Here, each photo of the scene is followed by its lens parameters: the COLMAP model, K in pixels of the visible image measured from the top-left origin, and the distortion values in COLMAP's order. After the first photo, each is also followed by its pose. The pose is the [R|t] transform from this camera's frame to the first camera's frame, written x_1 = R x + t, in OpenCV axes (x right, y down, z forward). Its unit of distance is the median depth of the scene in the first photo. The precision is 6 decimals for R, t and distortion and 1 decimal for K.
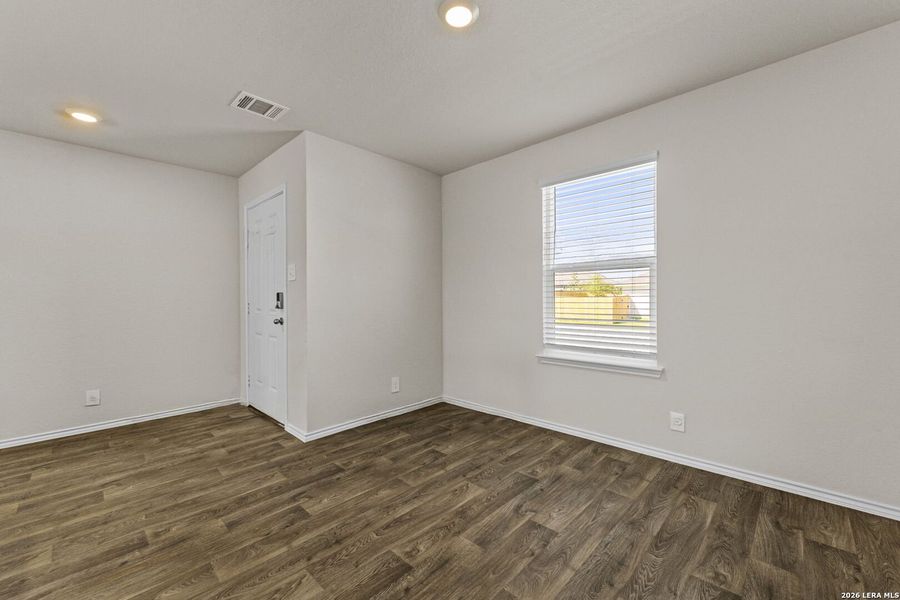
lens RADIAL K [[363.9, 0, 453.2], [0, 363.9, 298.4], [0, 0, 1]] dist [-0.001075, -0.000252]
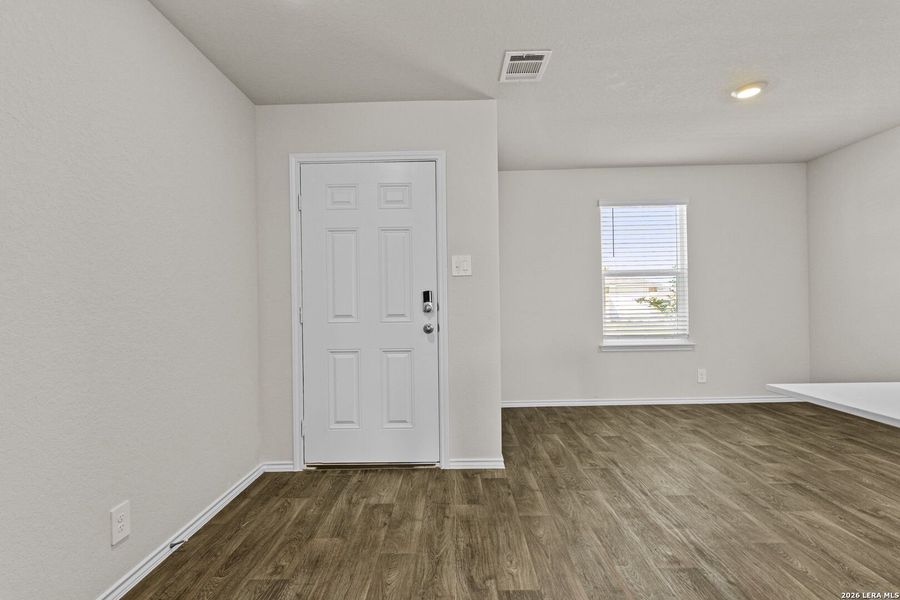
lens RADIAL K [[404.6, 0, 455.7], [0, 404.6, 300.9], [0, 0, 1]] dist [0.003463, 0.000382]
pose [[0.734310, -0.007047, 0.678777, -1.215470], [0.014597, 0.999879, -0.005410, 0.011375], [-0.678657, 0.013881, 0.734324, 0.411826]]
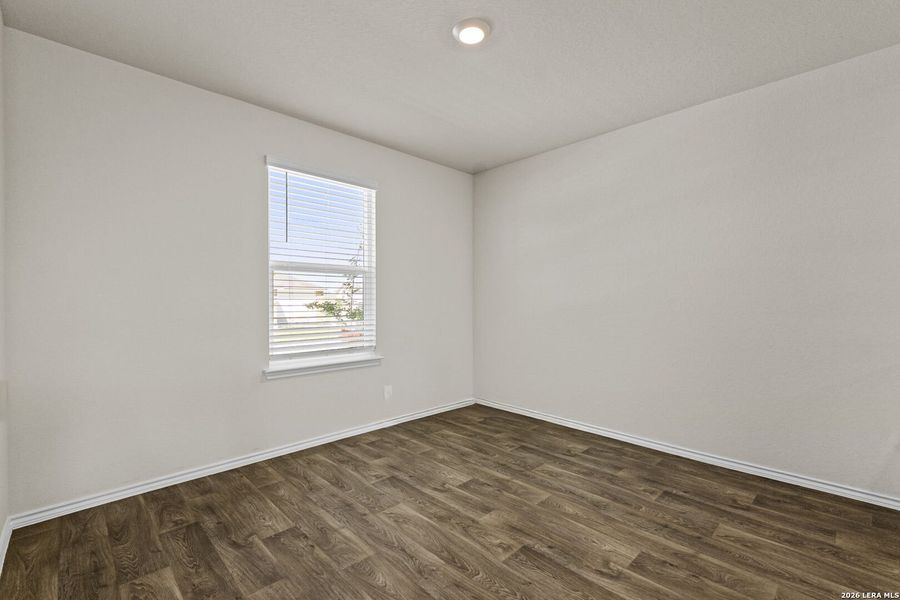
lens RADIAL K [[392.5, 0, 450.0], [0, 392.5, 300.0], [0, 0, 1]] dist [-0.003952, -0.000260]
pose [[0.046236, 0.008801, 0.998892, -0.733443], [0.003343, 0.999954, -0.008965, 0.009196], [-0.998925, 0.003754, 0.046204, 0.658678]]
